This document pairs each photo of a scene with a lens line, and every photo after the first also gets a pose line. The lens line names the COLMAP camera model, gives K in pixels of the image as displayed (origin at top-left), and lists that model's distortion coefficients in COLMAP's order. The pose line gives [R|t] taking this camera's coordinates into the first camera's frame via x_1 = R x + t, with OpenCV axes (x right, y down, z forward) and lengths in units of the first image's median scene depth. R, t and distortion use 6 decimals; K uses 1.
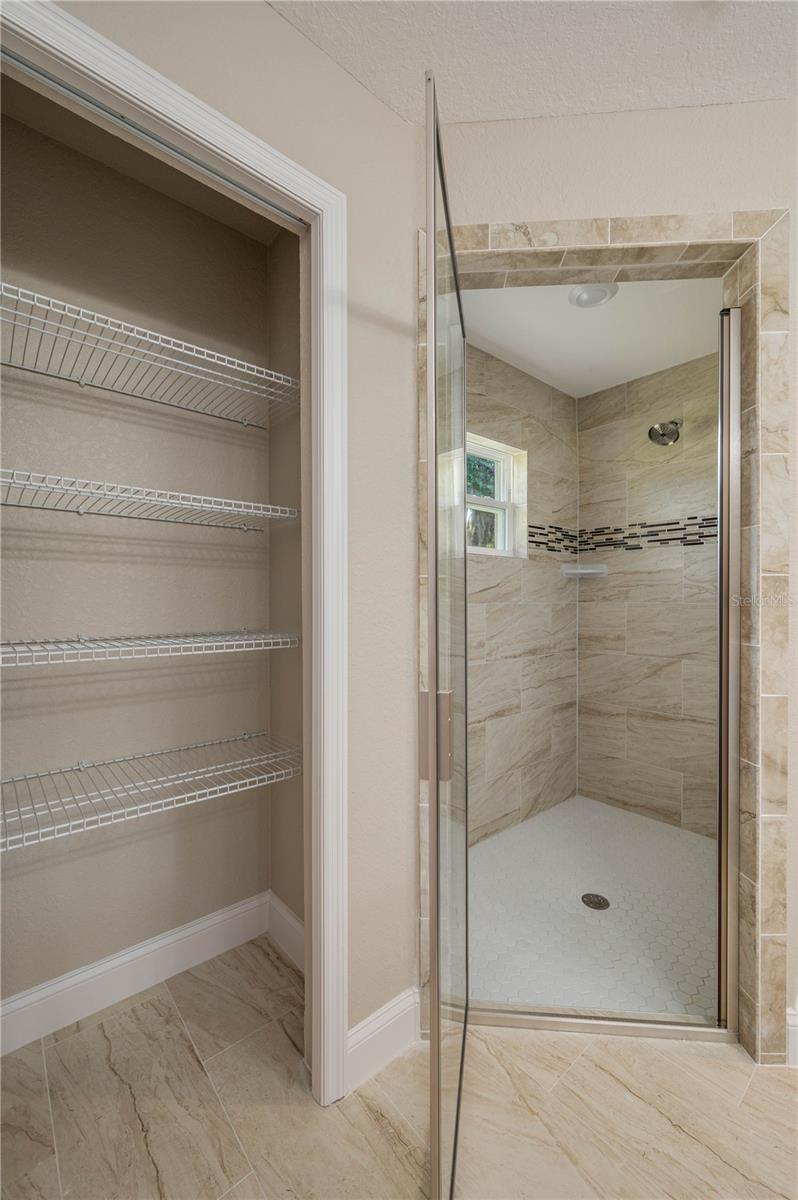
lens RADIAL K [[480.1, 0, 398.4], [0, 480.1, 601.0], [0, 0, 1]] dist [0.000263, -0.000157]
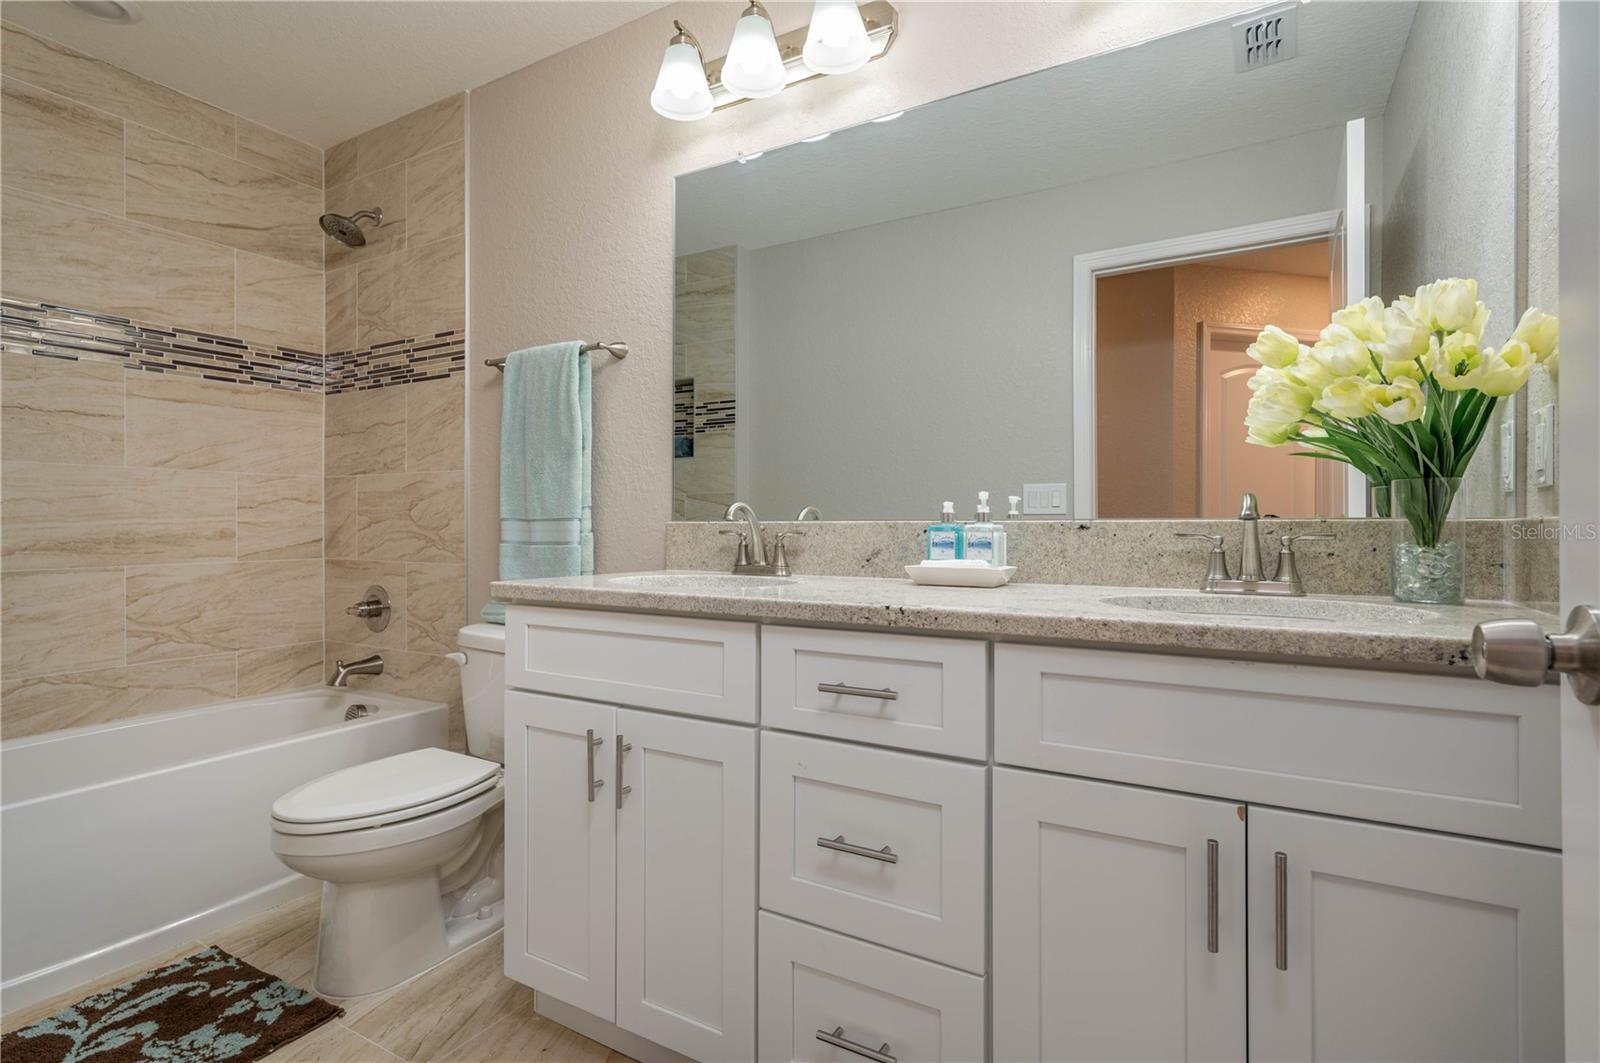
lens RADIAL K [[786.3, 0, 796.5], [0, 786.3, 524.0], [0, 0, 1]] dist [0.000516, 0.000000]
pose [[-0.330694, -0.003362, 0.943732, -0.642551], [-0.007514, 0.999971, 0.000930, 0.057493], [-0.943708, -0.006784, -0.330710, 0.655374]]
